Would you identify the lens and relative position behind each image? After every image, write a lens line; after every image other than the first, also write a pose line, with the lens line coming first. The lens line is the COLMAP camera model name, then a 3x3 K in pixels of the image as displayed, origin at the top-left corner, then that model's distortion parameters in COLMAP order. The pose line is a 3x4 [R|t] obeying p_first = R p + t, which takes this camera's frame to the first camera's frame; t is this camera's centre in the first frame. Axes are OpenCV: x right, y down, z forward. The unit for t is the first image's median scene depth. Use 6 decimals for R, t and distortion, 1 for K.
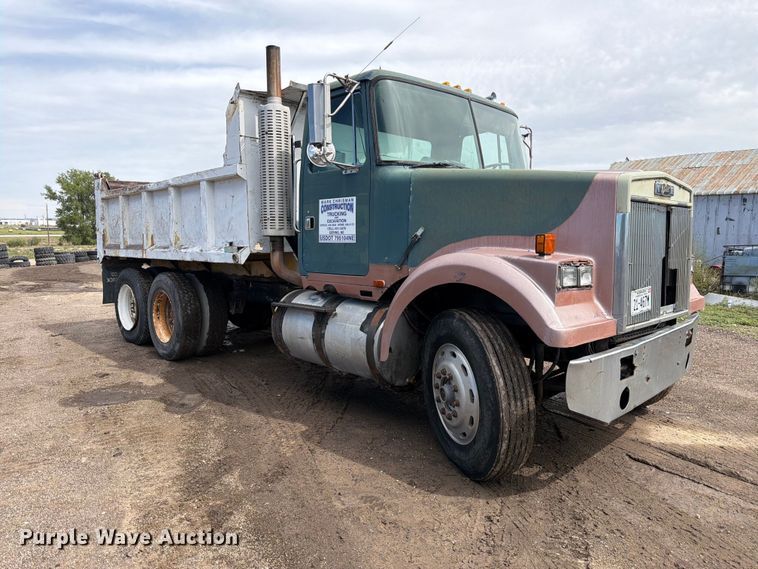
lens RADIAL K [[539.8, 0, 375.8], [0, 539.8, 282.9], [0, 0, 1]] dist [0.060184, -0.074628]
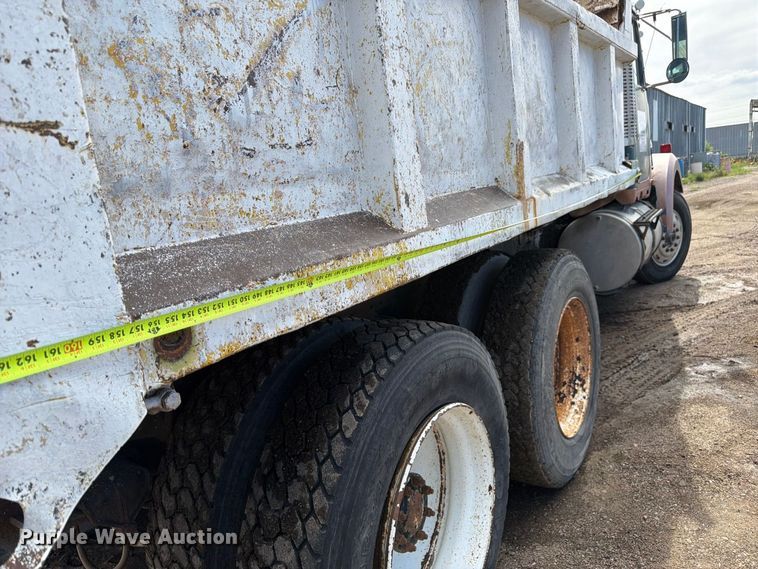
lens RADIAL K [[539.8, 0, 375.8], [0, 539.8, 282.9], [0, 0, 1]] dist [0.060184, -0.074628]
pose [[-0.224745, -0.153886, 0.962190, -0.958536], [0.190512, 0.961455, 0.198268, -0.127116], [-0.955612, 0.227869, -0.186765, 1.597303]]
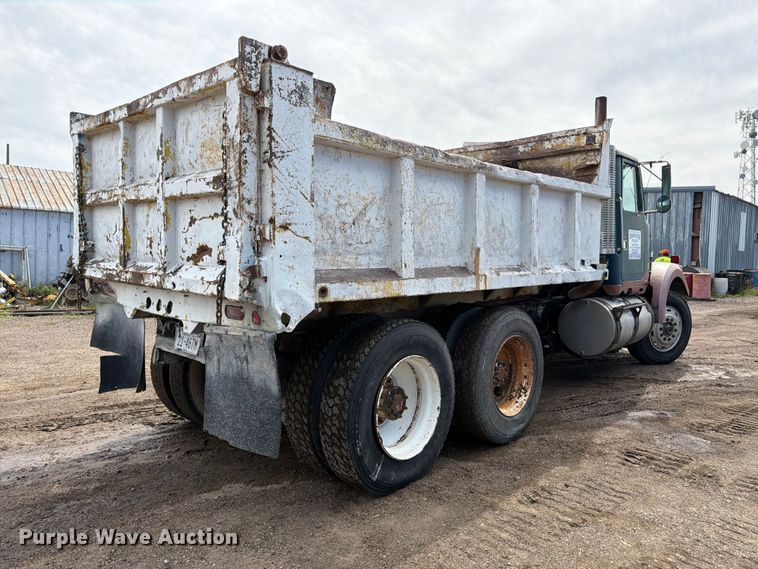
lens RADIAL K [[532.8, 0, 379.0], [0, 532.8, 284.5], [0, 0, 1]] dist [0.088202, -0.120334]
pose [[-0.064002, -0.050766, 0.996658, -1.367789], [0.076942, 0.995481, 0.055647, -0.127739], [-0.994979, 0.080247, -0.059807, 1.600578]]
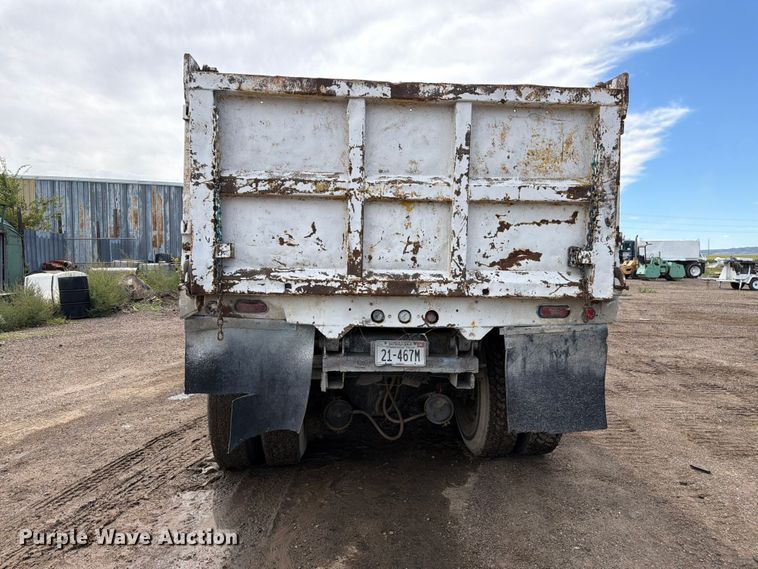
lens RADIAL K [[532.8, 0, 379.0], [0, 532.8, 284.5], [0, 0, 1]] dist [0.088202, -0.120334]
pose [[-0.774655, -0.038352, 0.631221, -1.023869], [0.059504, 0.989310, 0.133134, -0.204484], [-0.629579, 0.140693, -0.764091, 2.322654]]
